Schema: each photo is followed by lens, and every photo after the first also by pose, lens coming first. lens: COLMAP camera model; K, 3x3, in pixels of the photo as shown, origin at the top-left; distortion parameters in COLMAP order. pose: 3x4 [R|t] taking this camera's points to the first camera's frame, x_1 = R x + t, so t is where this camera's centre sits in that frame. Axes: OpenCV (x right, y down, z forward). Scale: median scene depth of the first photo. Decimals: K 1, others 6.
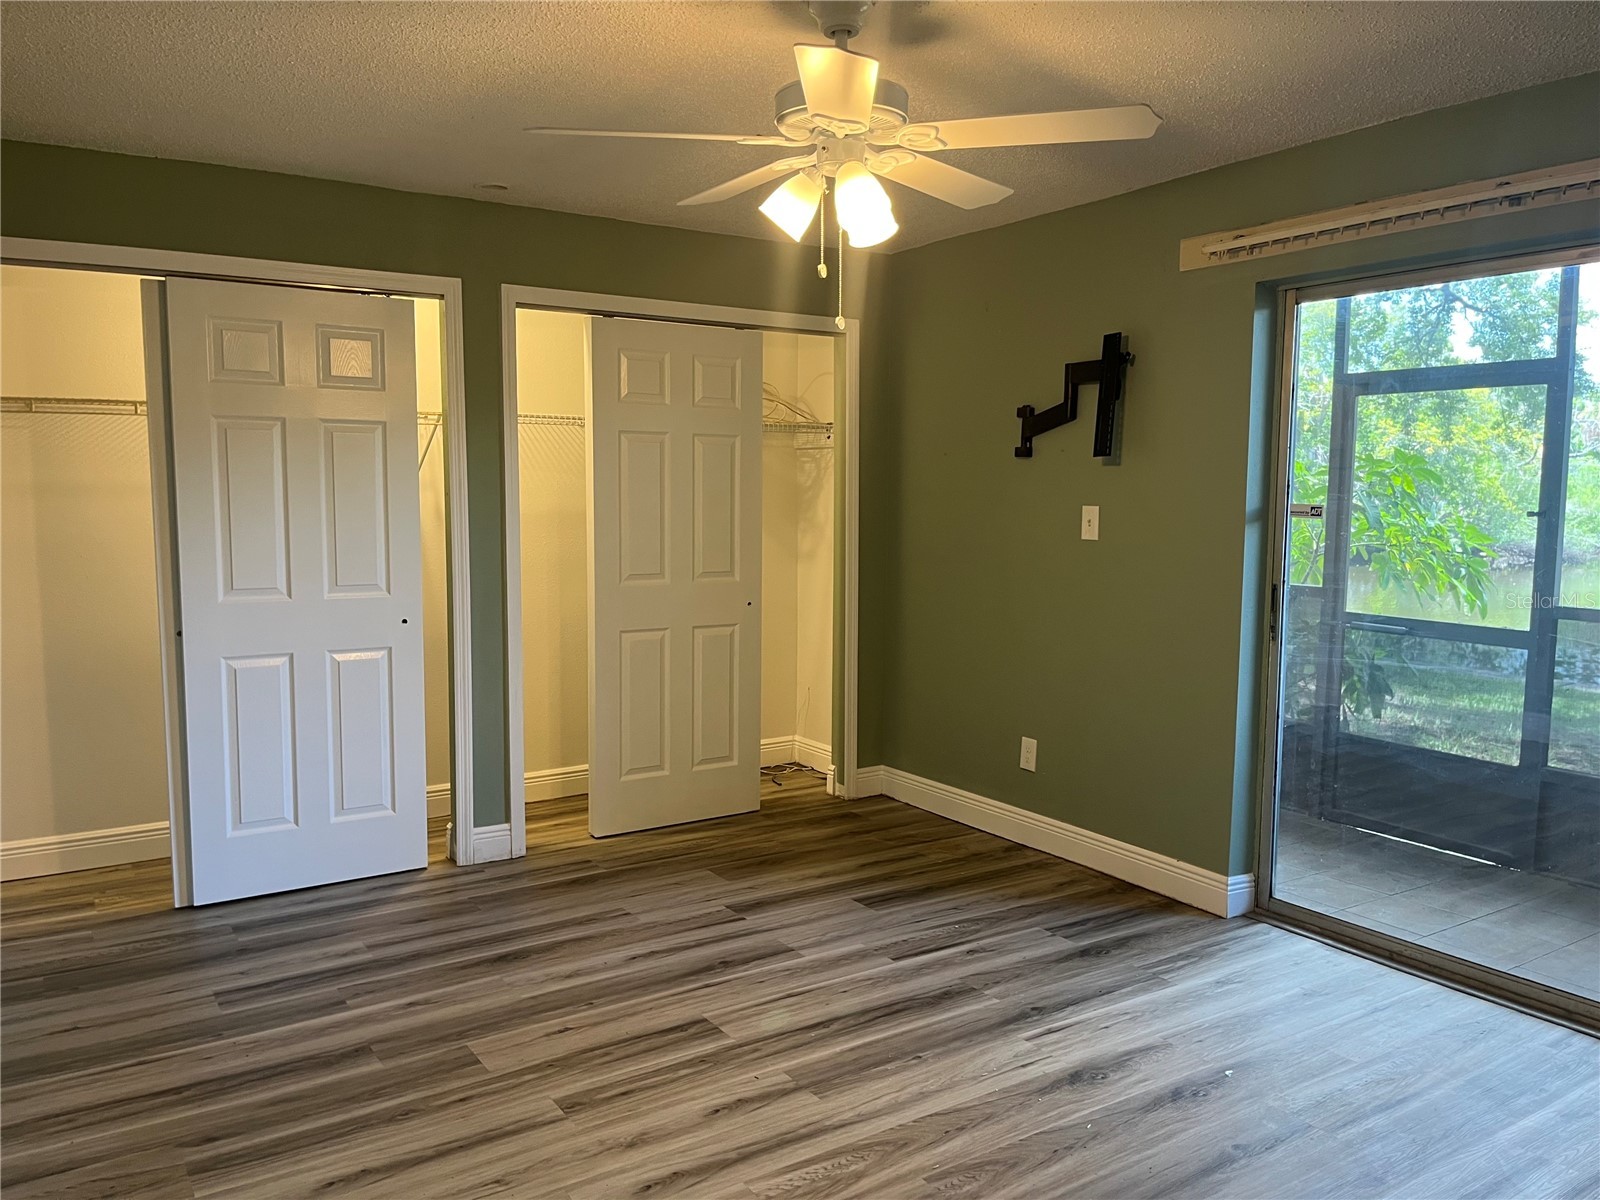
lens RADIAL K [[1215.5, 0, 830.9], [0, 1215.5, 599.9], [0, 0, 1]] dist [0.049900, -0.071025]
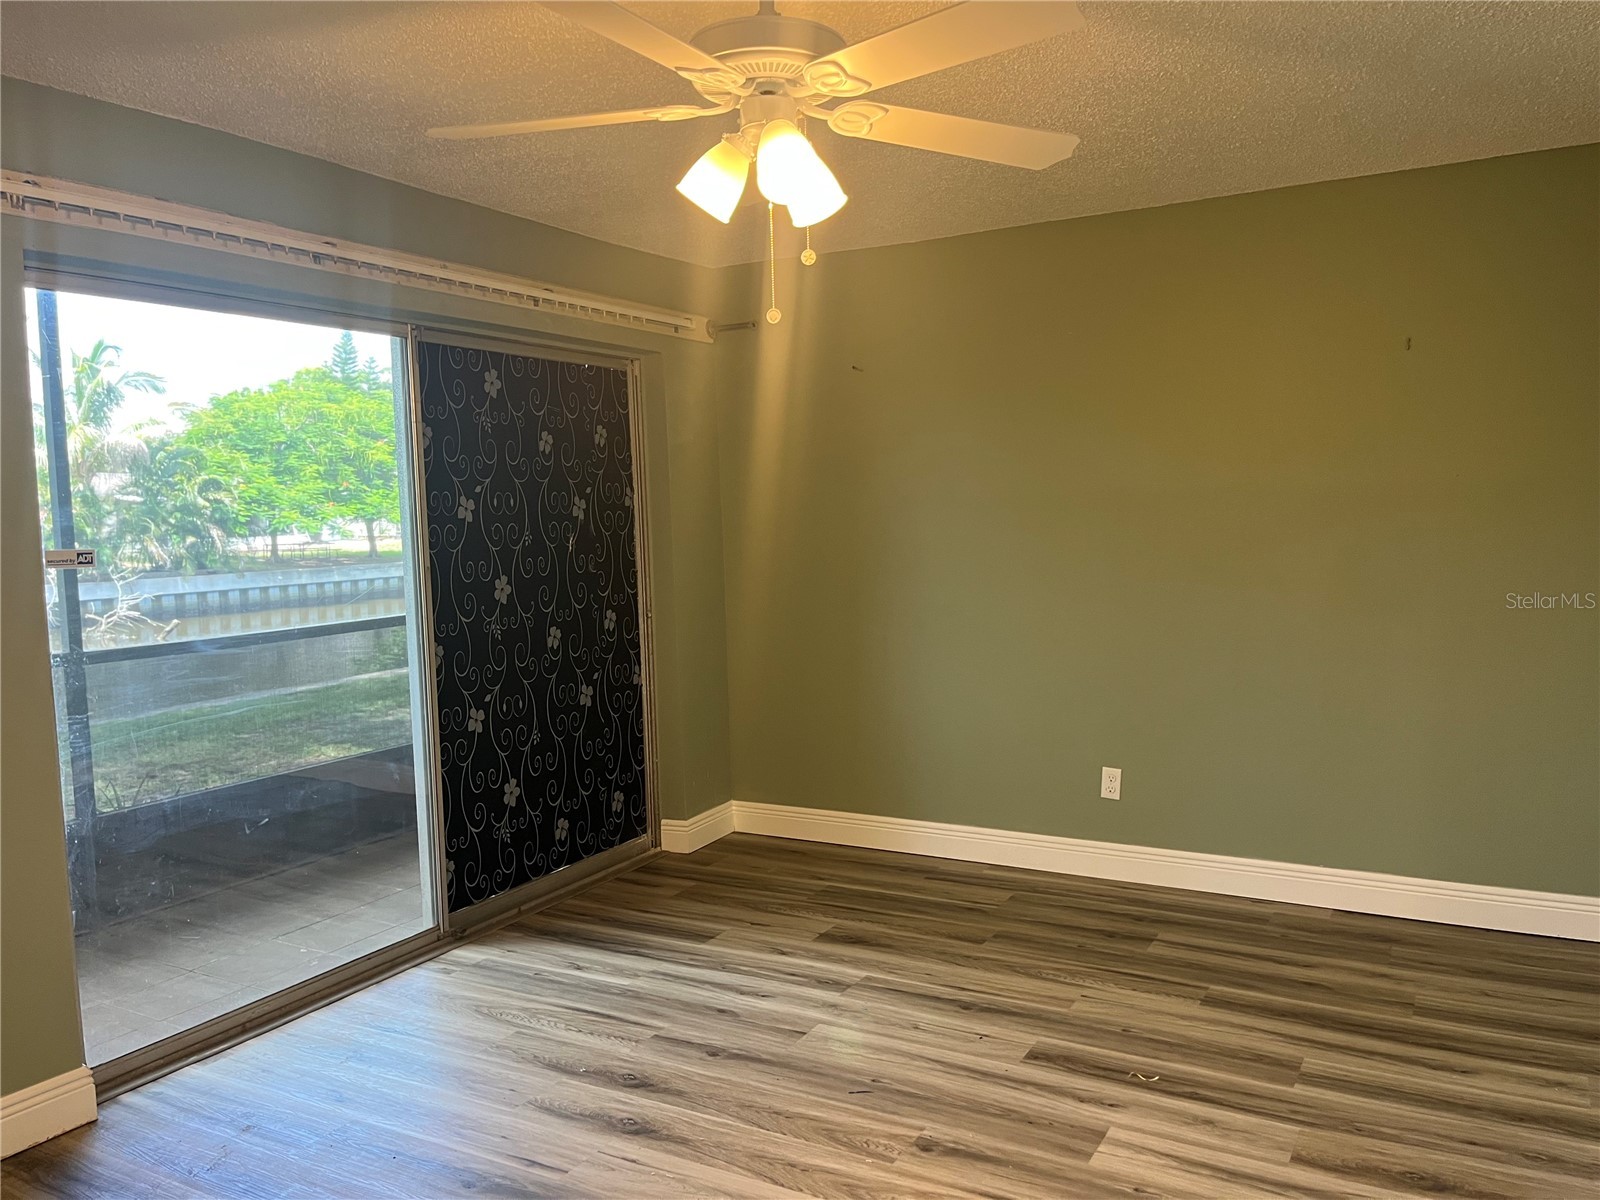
lens RADIAL K [[1252.7, 0, 804.2], [0, 1252.7, 585.8], [0, 0, 1]] dist [0.078981, -0.130287]
pose [[-0.455827, -0.051726, 0.888564, -0.522551], [0.101248, 0.988817, 0.109501, -0.093758], [-0.884291, 0.139879, -0.445492, 0.921256]]
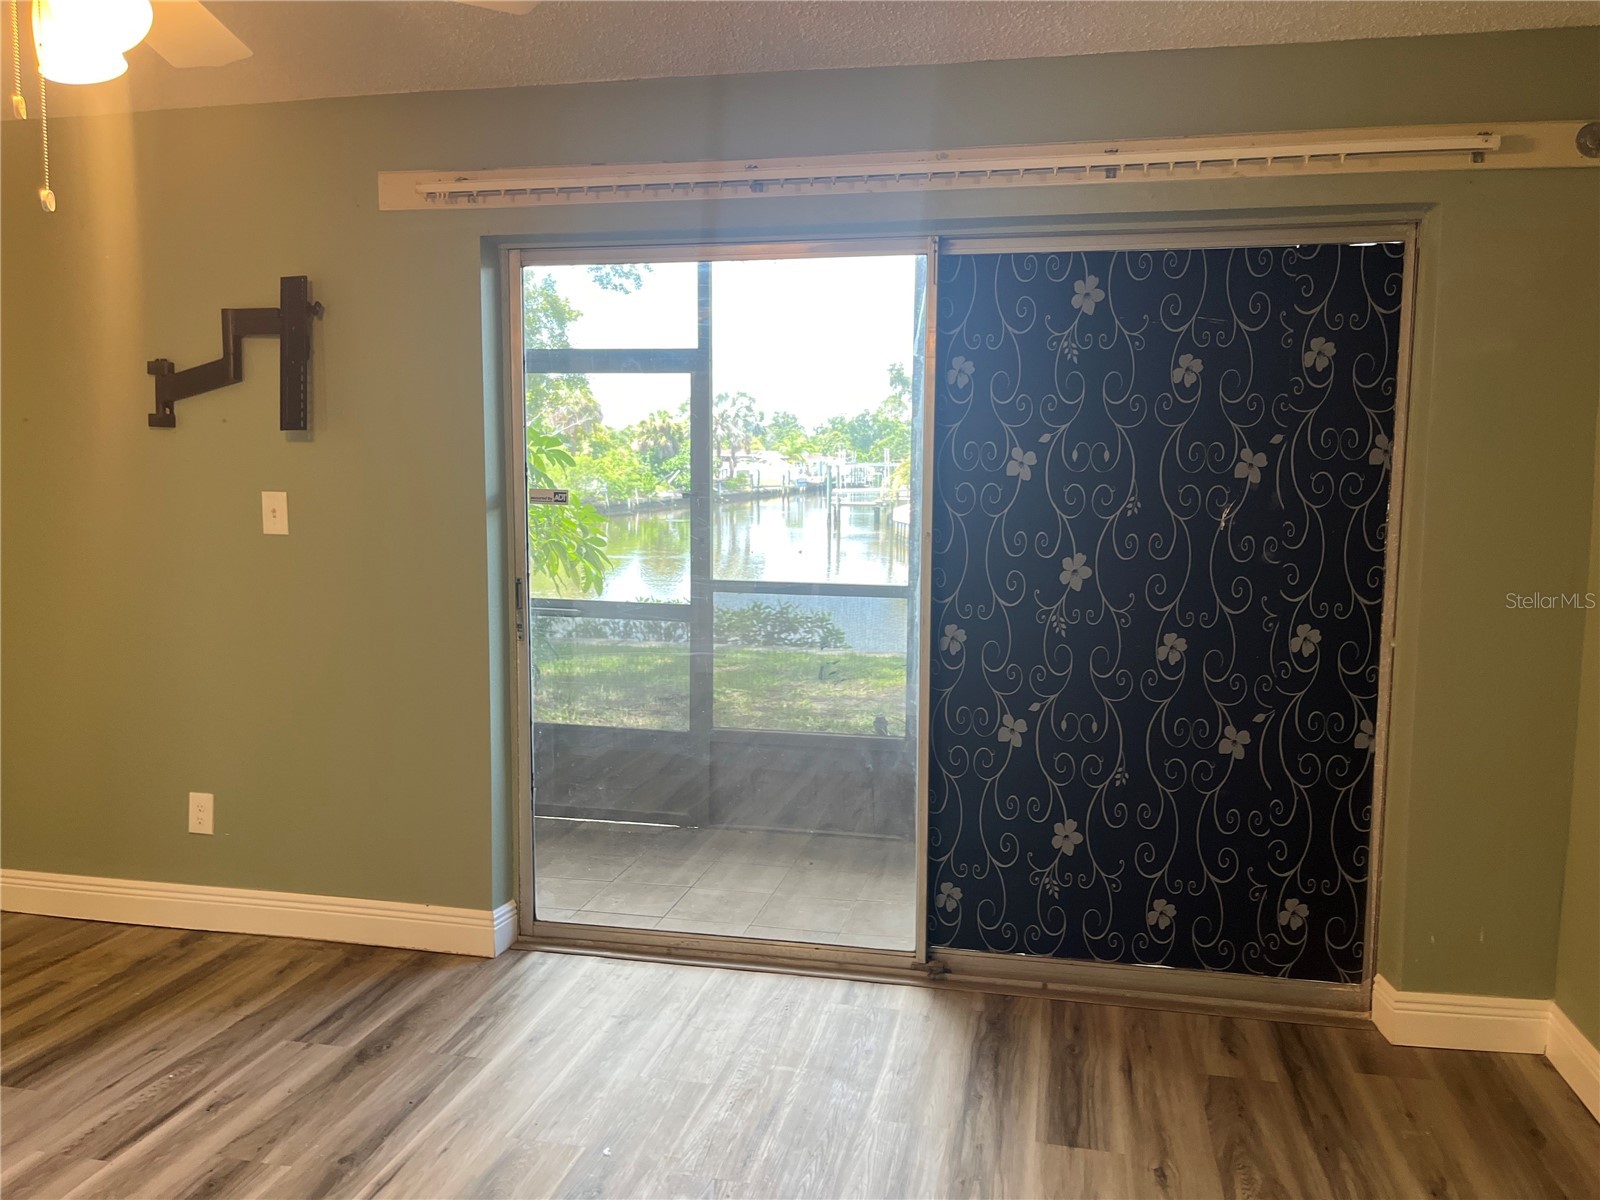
lens RADIAL K [[1215.5, 0, 830.9], [0, 1215.5, 599.9], [0, 0, 1]] dist [0.049900, -0.071025]
pose [[0.714736, -0.074582, 0.695407, -0.097662], [0.059594, 0.997176, 0.045697, -0.023748], [-0.696851, 0.008781, 0.717162, 0.191647]]
